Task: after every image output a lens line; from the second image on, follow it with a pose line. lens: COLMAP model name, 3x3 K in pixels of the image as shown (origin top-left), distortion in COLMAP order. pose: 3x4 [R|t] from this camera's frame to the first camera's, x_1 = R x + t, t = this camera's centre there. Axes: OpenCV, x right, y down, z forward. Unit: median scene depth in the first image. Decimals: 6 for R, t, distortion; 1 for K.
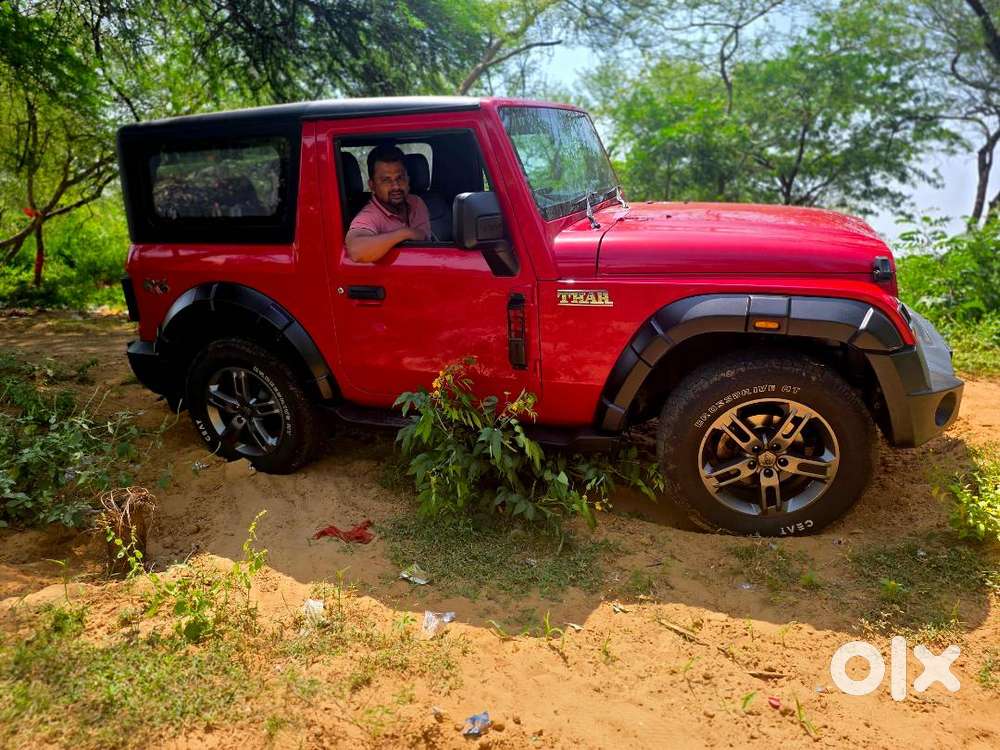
lens RADIAL K [[670.3, 0, 500.0], [0, 670.3, 375.0], [0, 0, 1]] dist [0.029494, -0.003250]
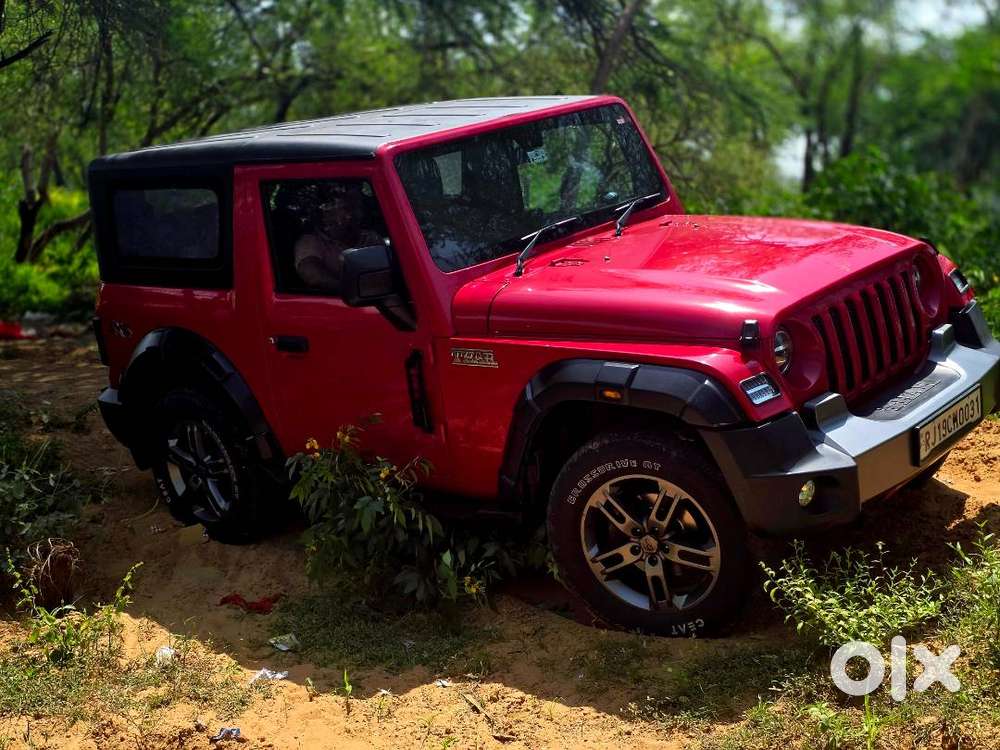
lens RADIAL K [[1333.8, 0, 500.6], [0, 1333.8, 385.7], [0, 0, 1]] dist [0.205762, -0.475522]
pose [[0.938236, 0.018618, -0.345495, 0.792141], [-0.028647, 0.999303, -0.023943, -0.034212], [0.344808, 0.032361, 0.938115, -0.699259]]
